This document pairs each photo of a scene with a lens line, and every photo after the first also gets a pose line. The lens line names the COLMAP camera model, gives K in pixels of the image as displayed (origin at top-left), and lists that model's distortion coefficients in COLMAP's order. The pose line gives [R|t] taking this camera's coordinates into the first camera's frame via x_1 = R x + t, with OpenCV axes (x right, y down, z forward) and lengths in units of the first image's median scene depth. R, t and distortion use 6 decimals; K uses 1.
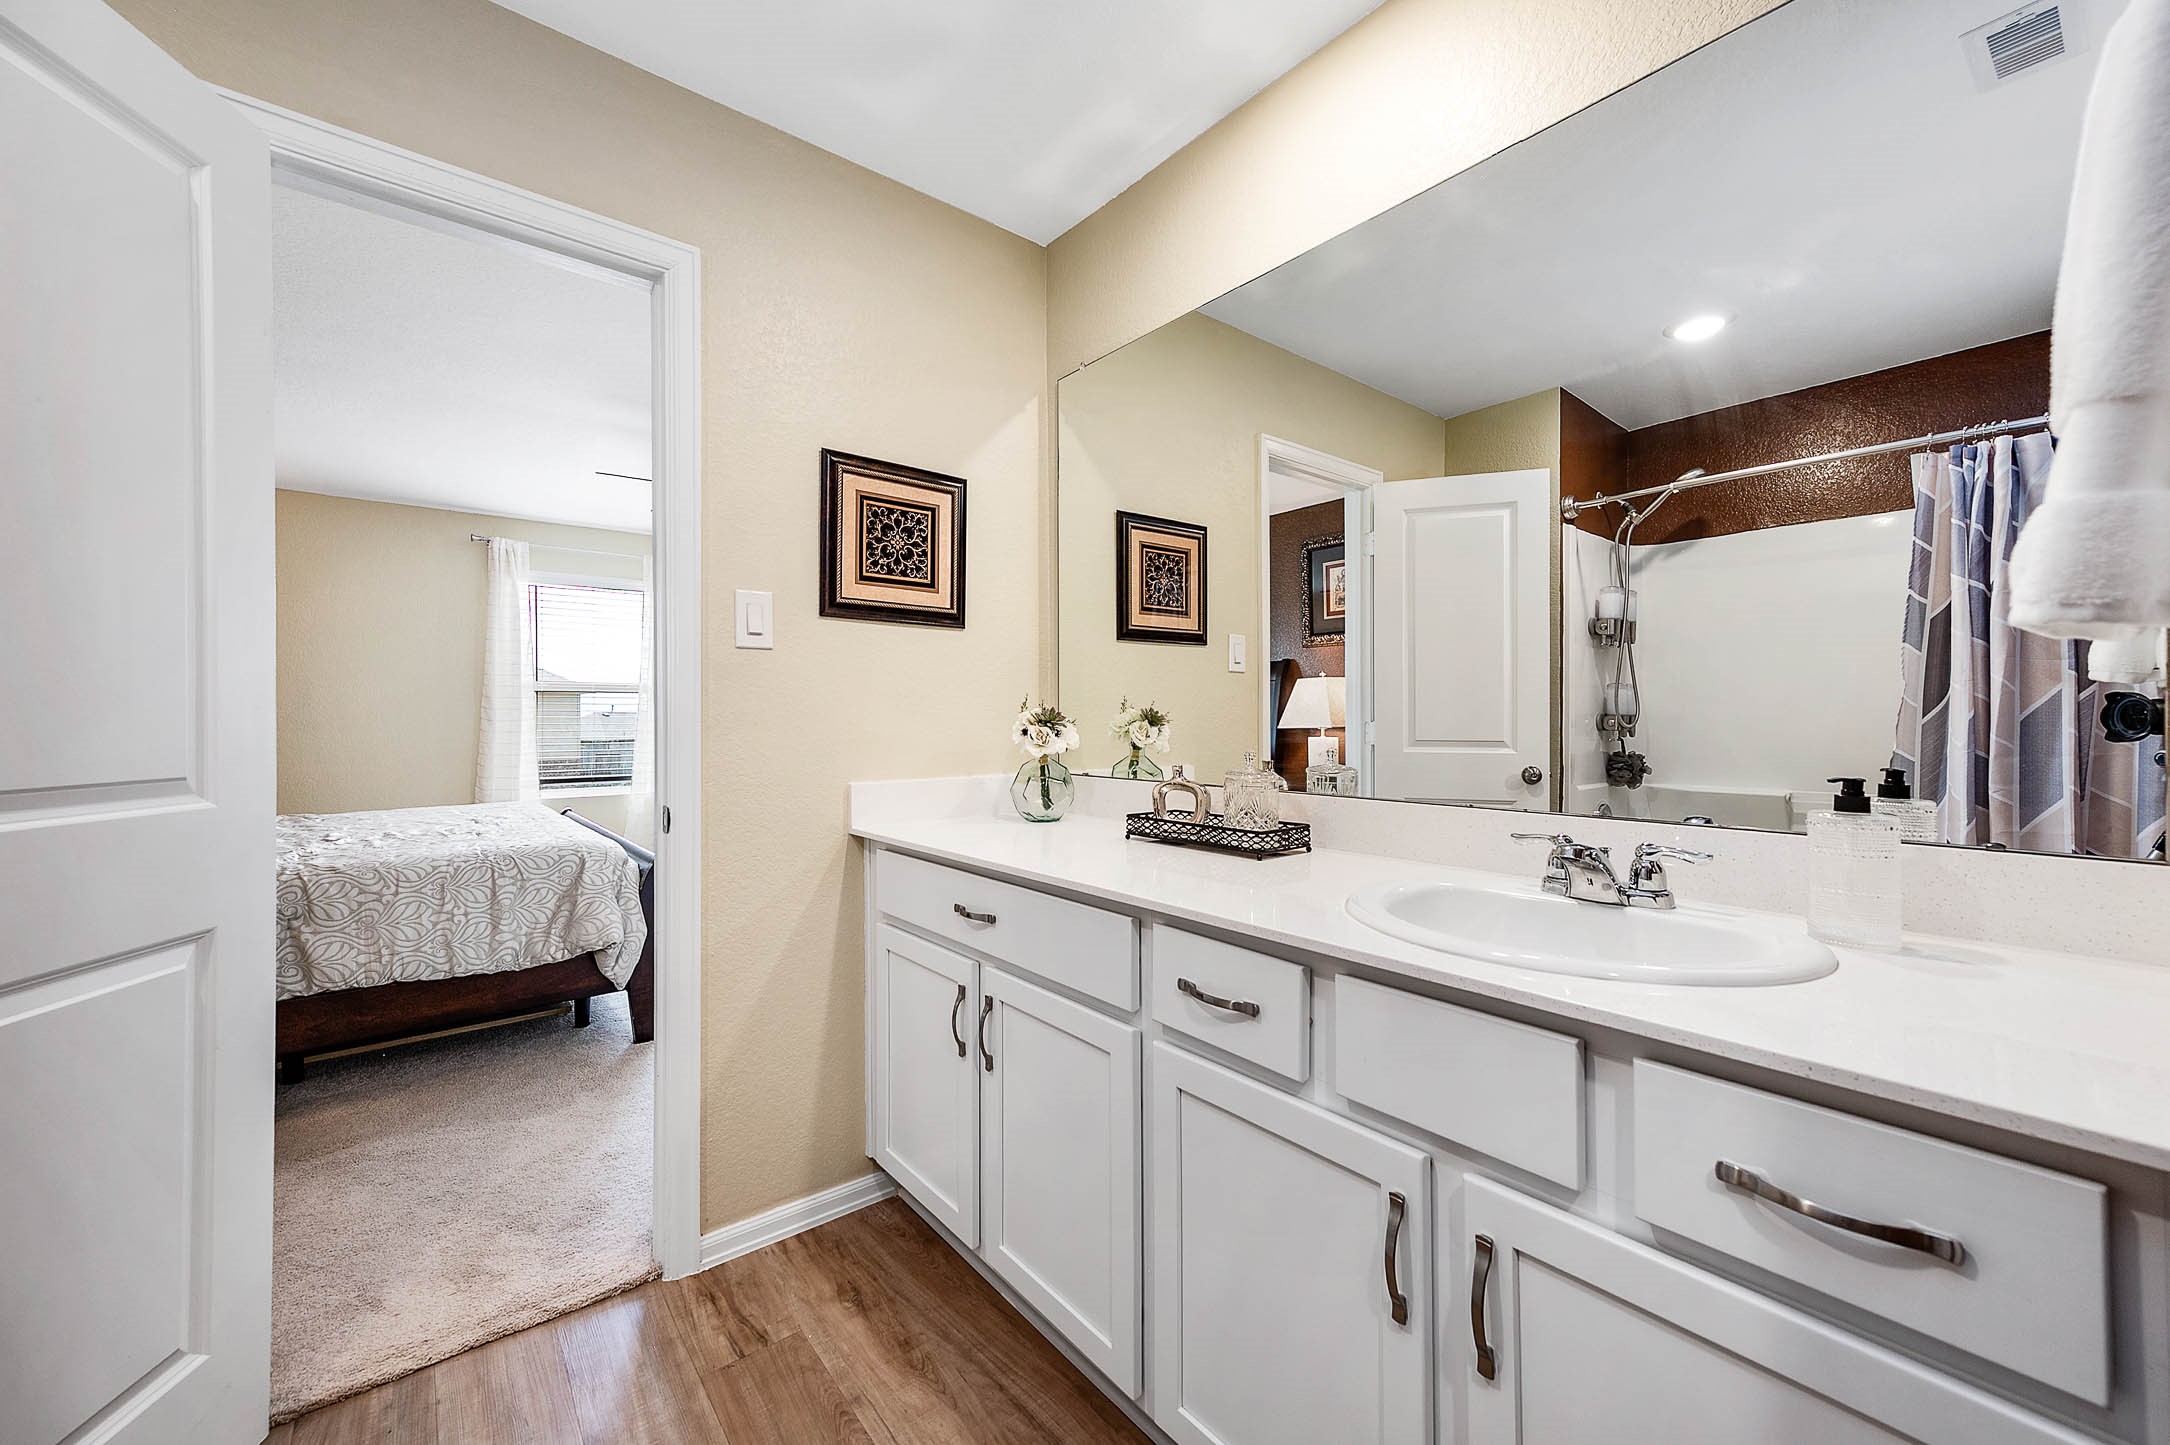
lens RADIAL K [[856.1, 0, 1083.7], [0, 856.1, 713.6], [0, 0, 1]] dist [0.017010, -0.000054]
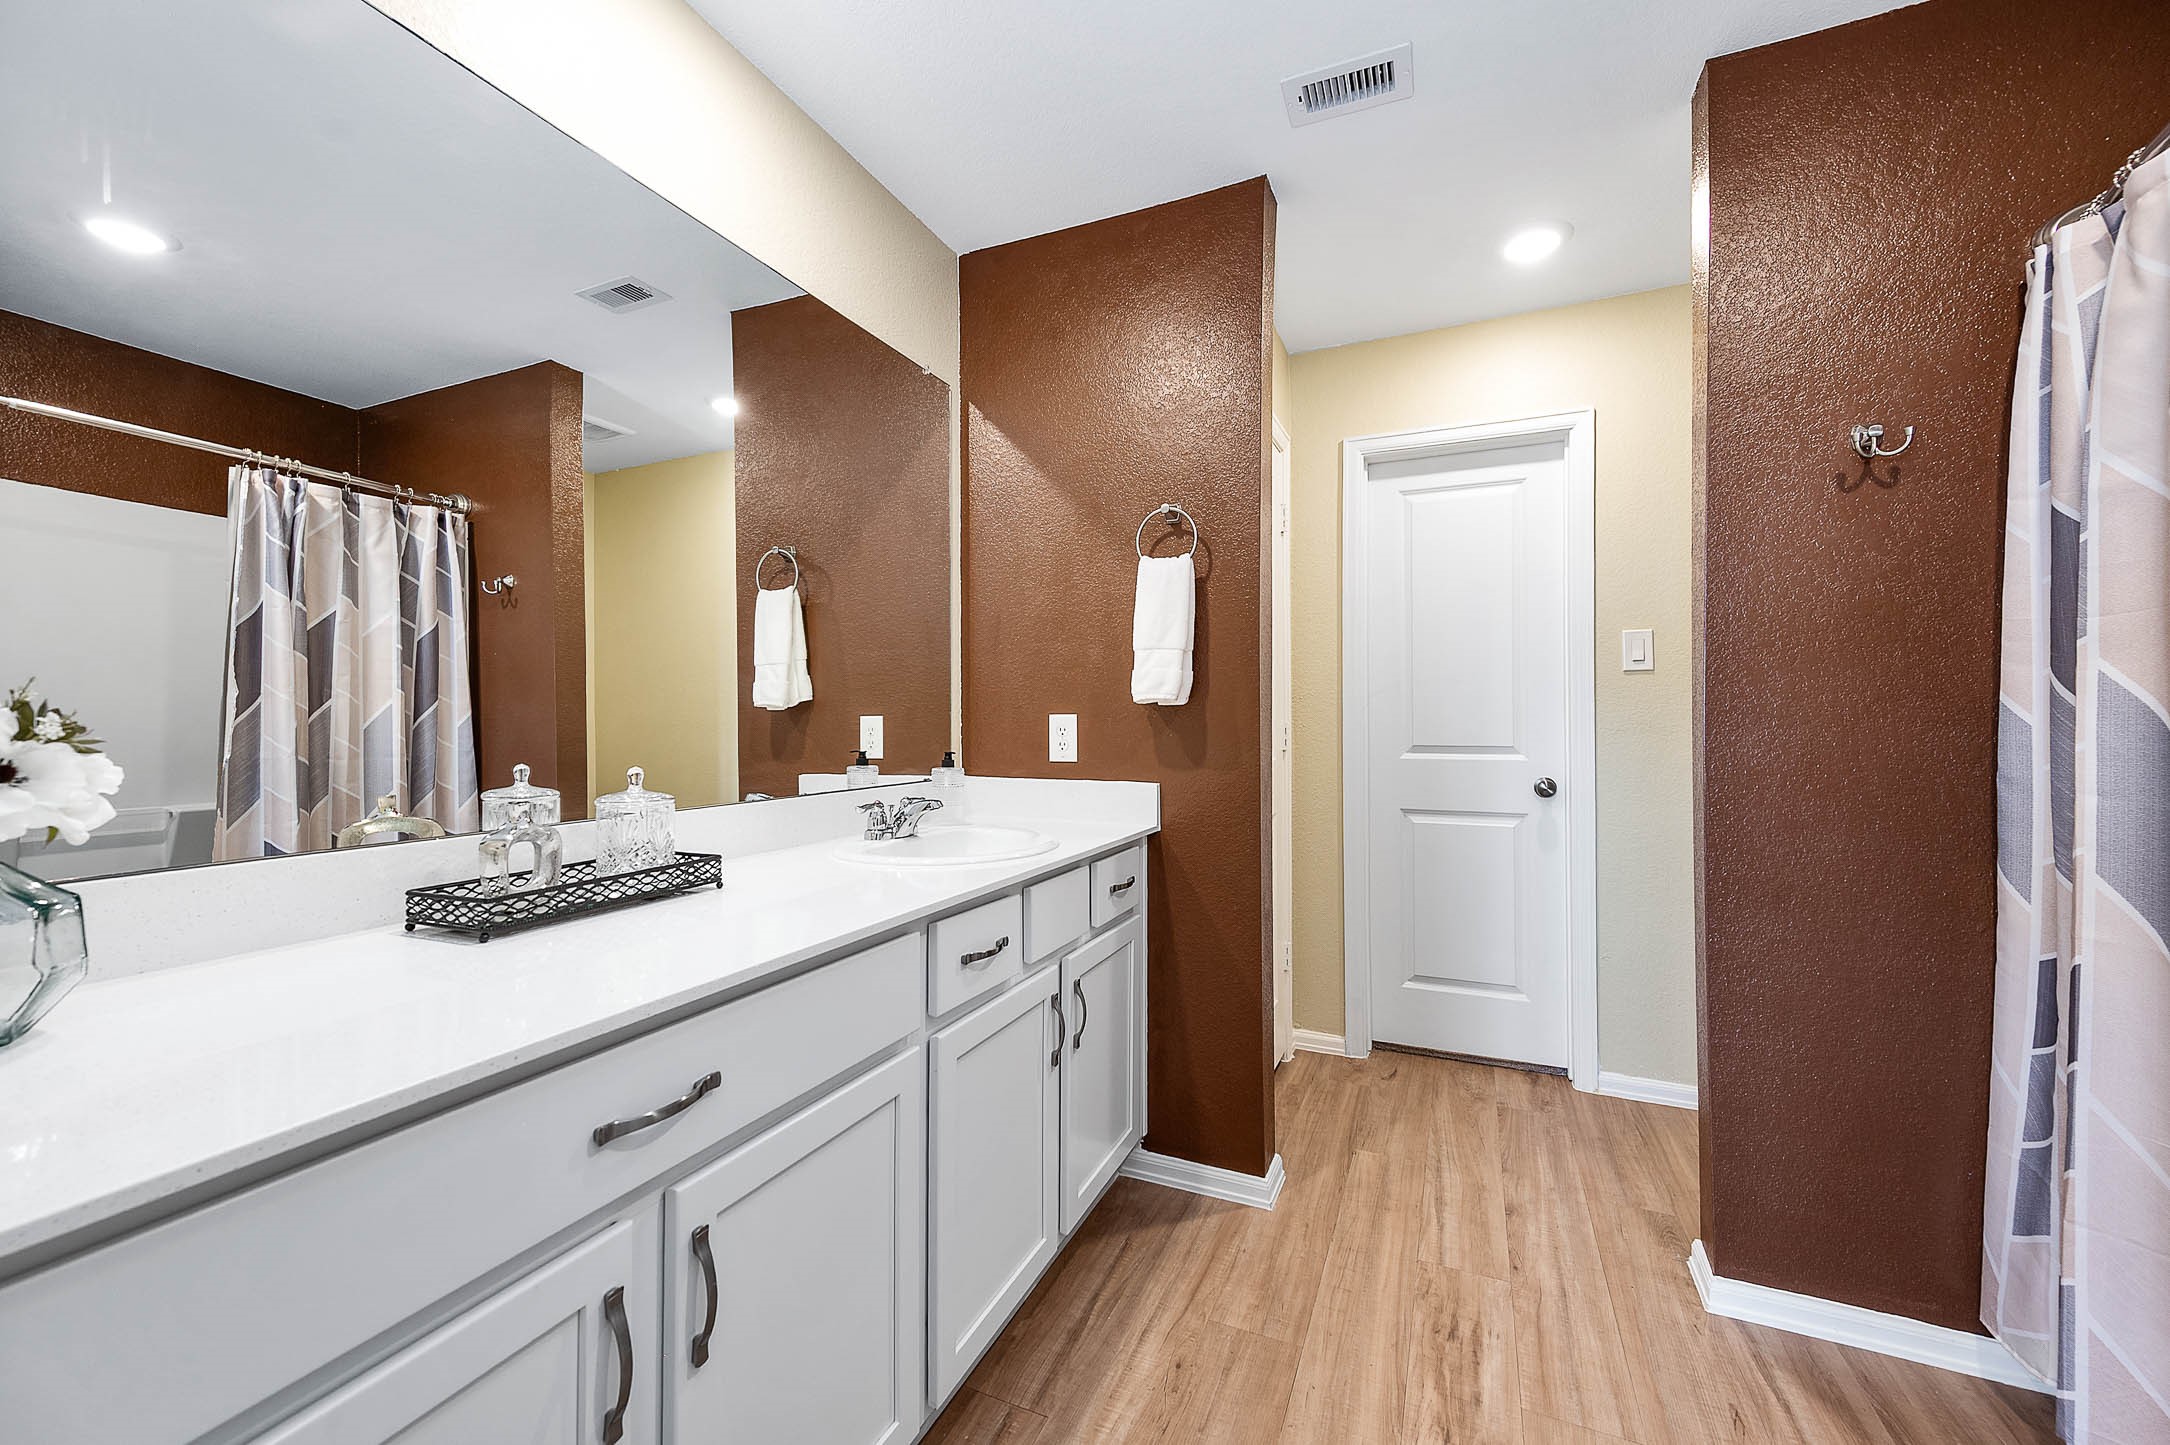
lens RADIAL K [[857.3, 0, 1086.7], [0, 857.3, 710.9], [0, 0, 1]] dist [0.015993, -0.000050]
pose [[-0.458597, 0.004953, 0.888631, -0.649684], [-0.001540, 0.999979, -0.006368, -0.005784], [-0.888643, -0.004289, -0.458579, 0.916470]]
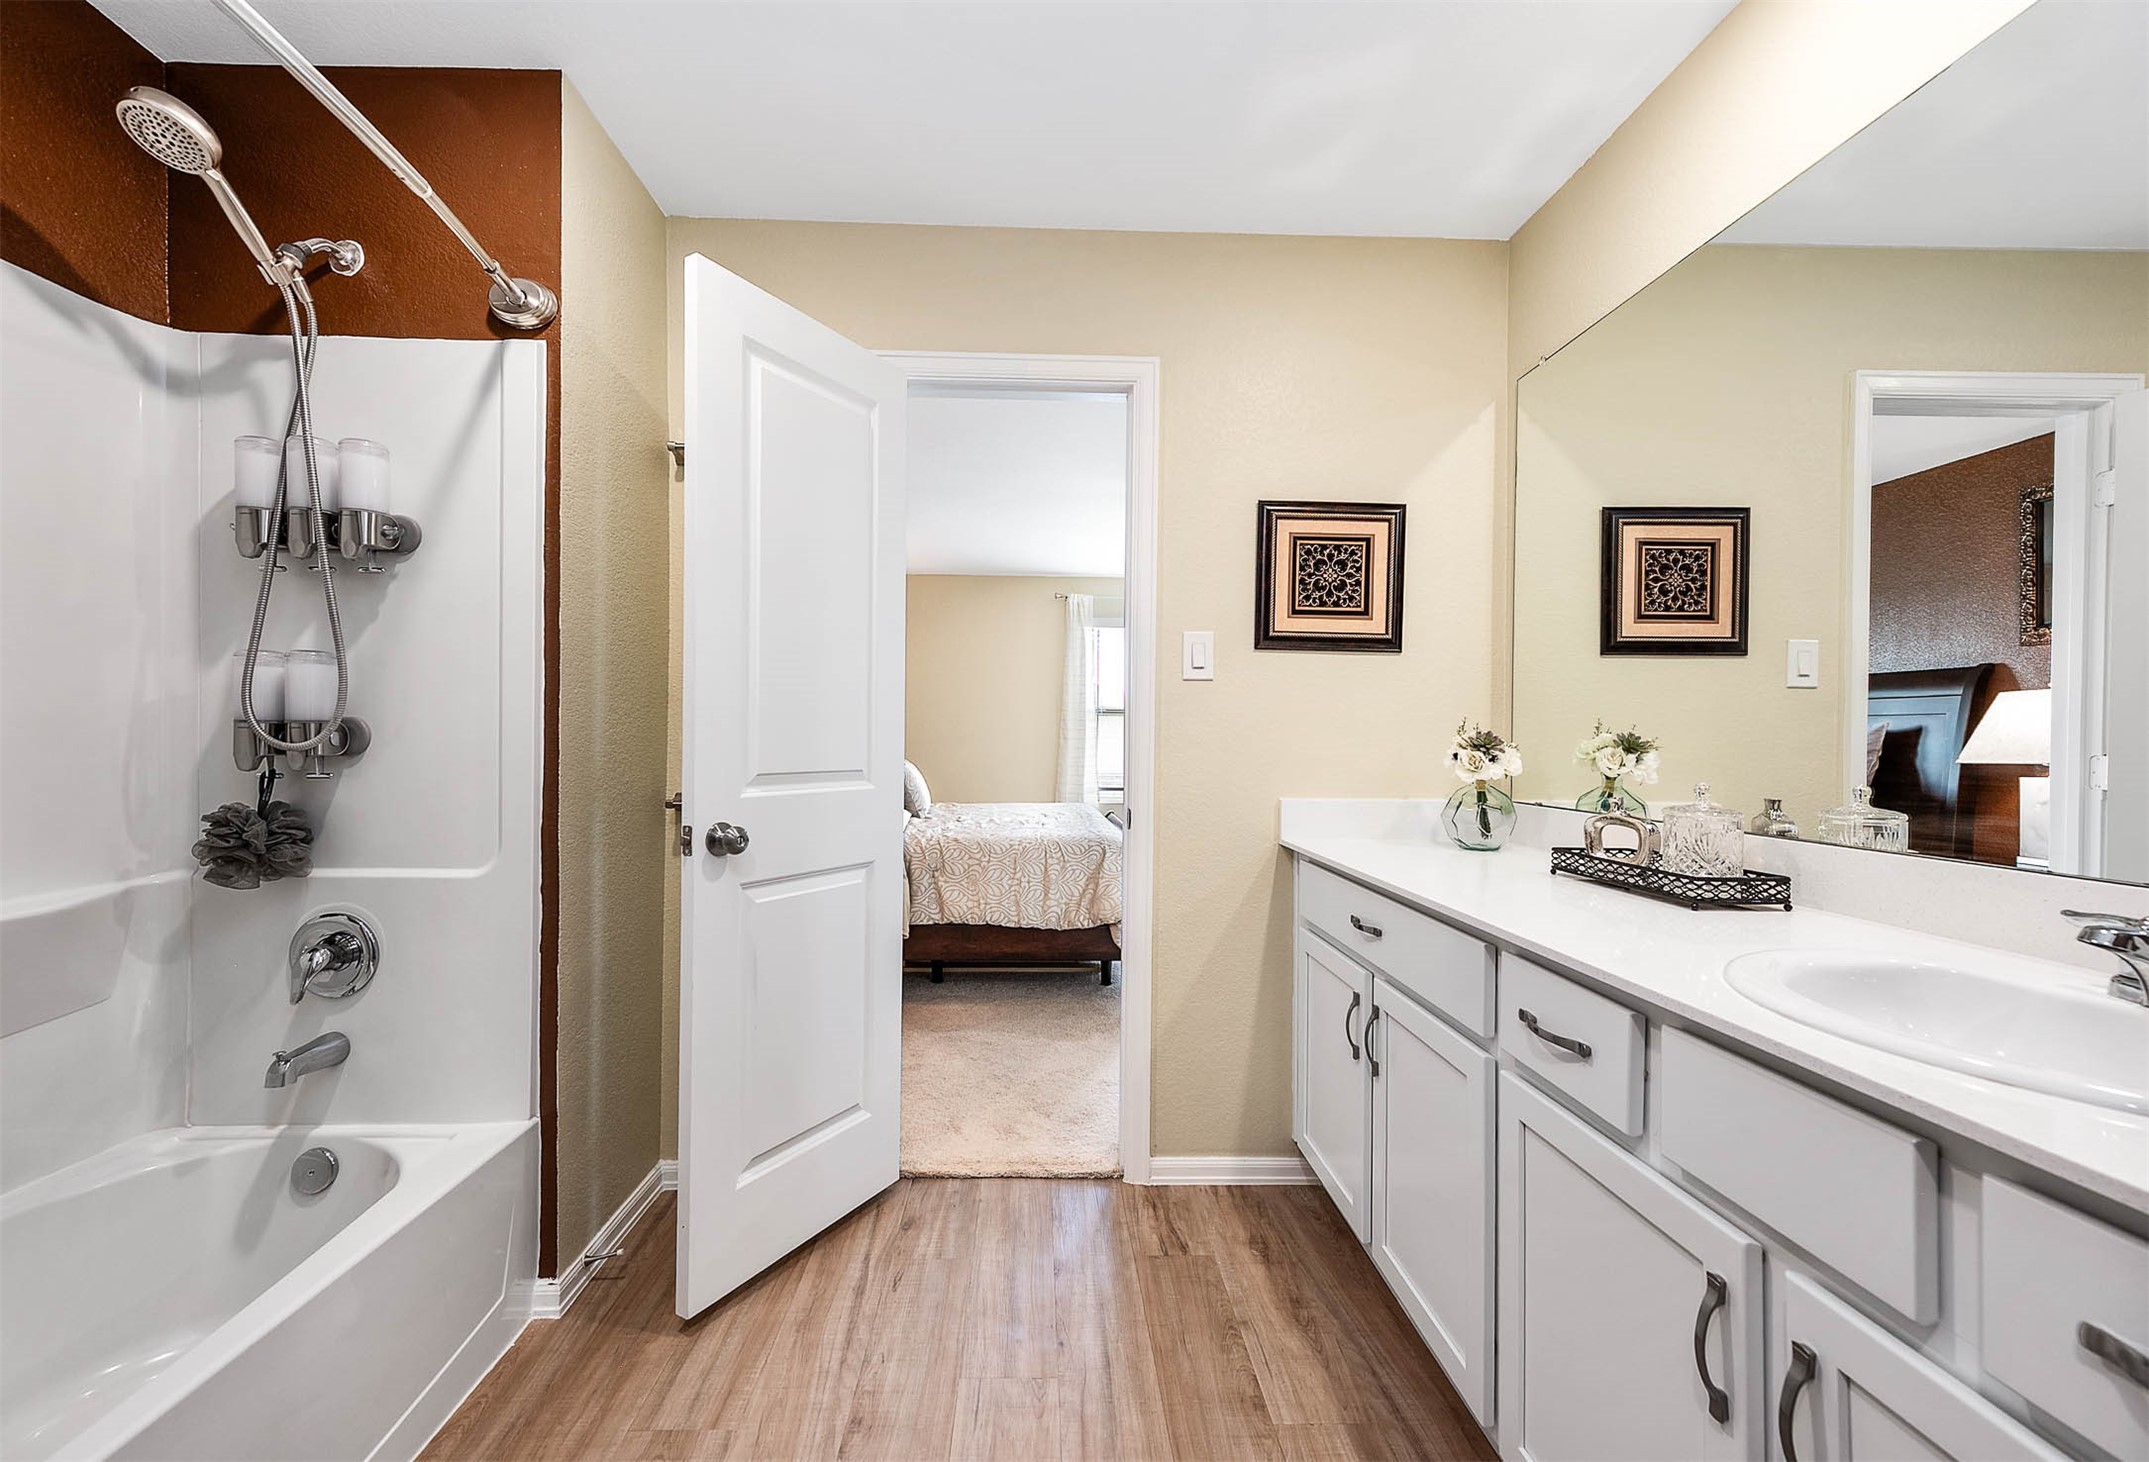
lens RADIAL K [[915.1, 0, 1074.5], [0, 915.1, 731.0], [0, 0, 1]] dist [0.014904, 0.000503]
pose [[0.793388, 0.006422, -0.608683, 0.246286], [-0.008772, 0.999961, -0.000883, -0.002916], [0.608653, 0.006040, 0.793413, -0.104848]]
